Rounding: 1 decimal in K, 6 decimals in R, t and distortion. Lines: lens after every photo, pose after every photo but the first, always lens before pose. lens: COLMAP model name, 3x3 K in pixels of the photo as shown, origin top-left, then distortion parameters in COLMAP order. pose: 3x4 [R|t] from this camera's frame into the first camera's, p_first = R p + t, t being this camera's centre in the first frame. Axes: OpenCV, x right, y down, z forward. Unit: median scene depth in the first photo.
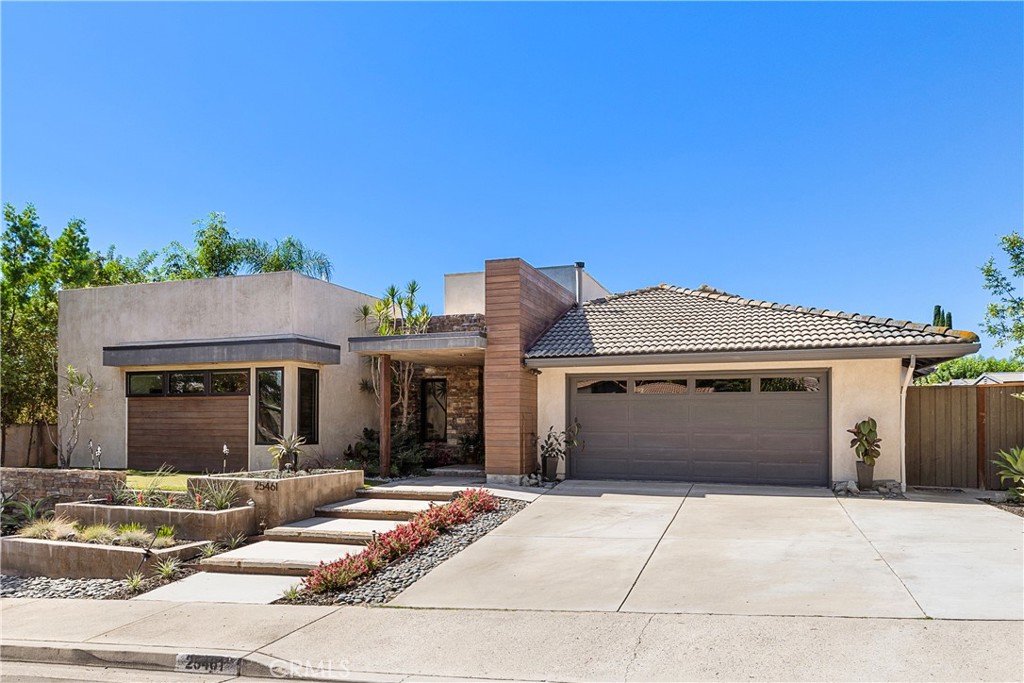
lens RADIAL K [[713.1, 0, 512.9], [0, 713.1, 420.9], [0, 0, 1]] dist [0.001577, 0.000713]
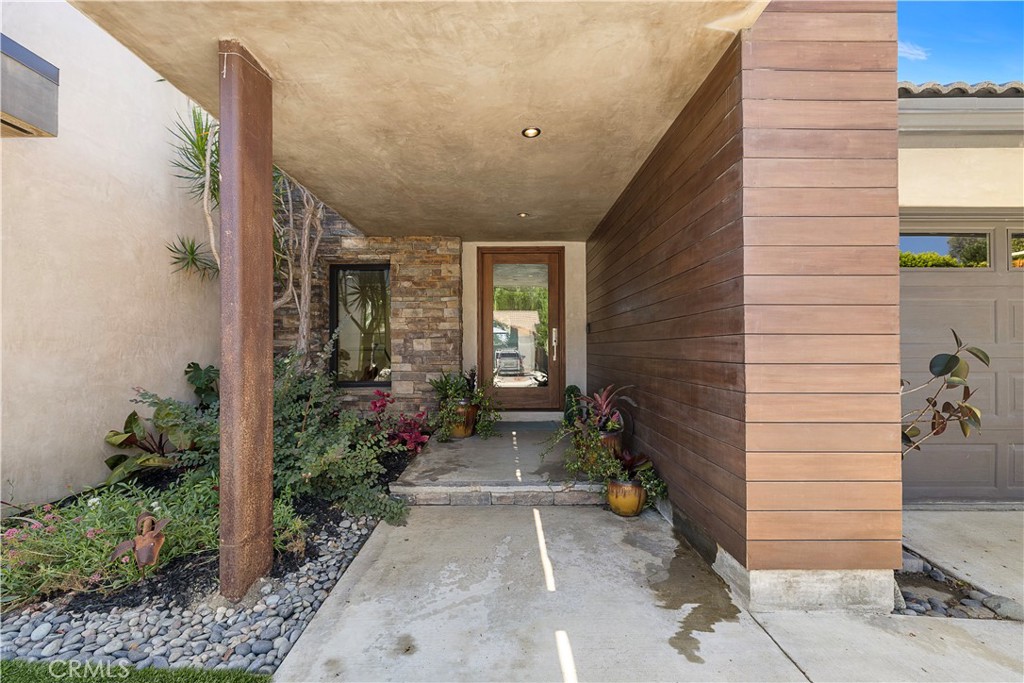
lens RADIAL K [[440.3, 0, 512.0], [0, 440.3, 341.5], [0, 0, 1]] dist [0.000231, 0.000047]
pose [[0.935631, 0.000238, 0.352980, -0.155636], [0.004531, 0.999909, -0.012682, 0.001839], [-0.352951, 0.013465, 0.935545, 0.872808]]
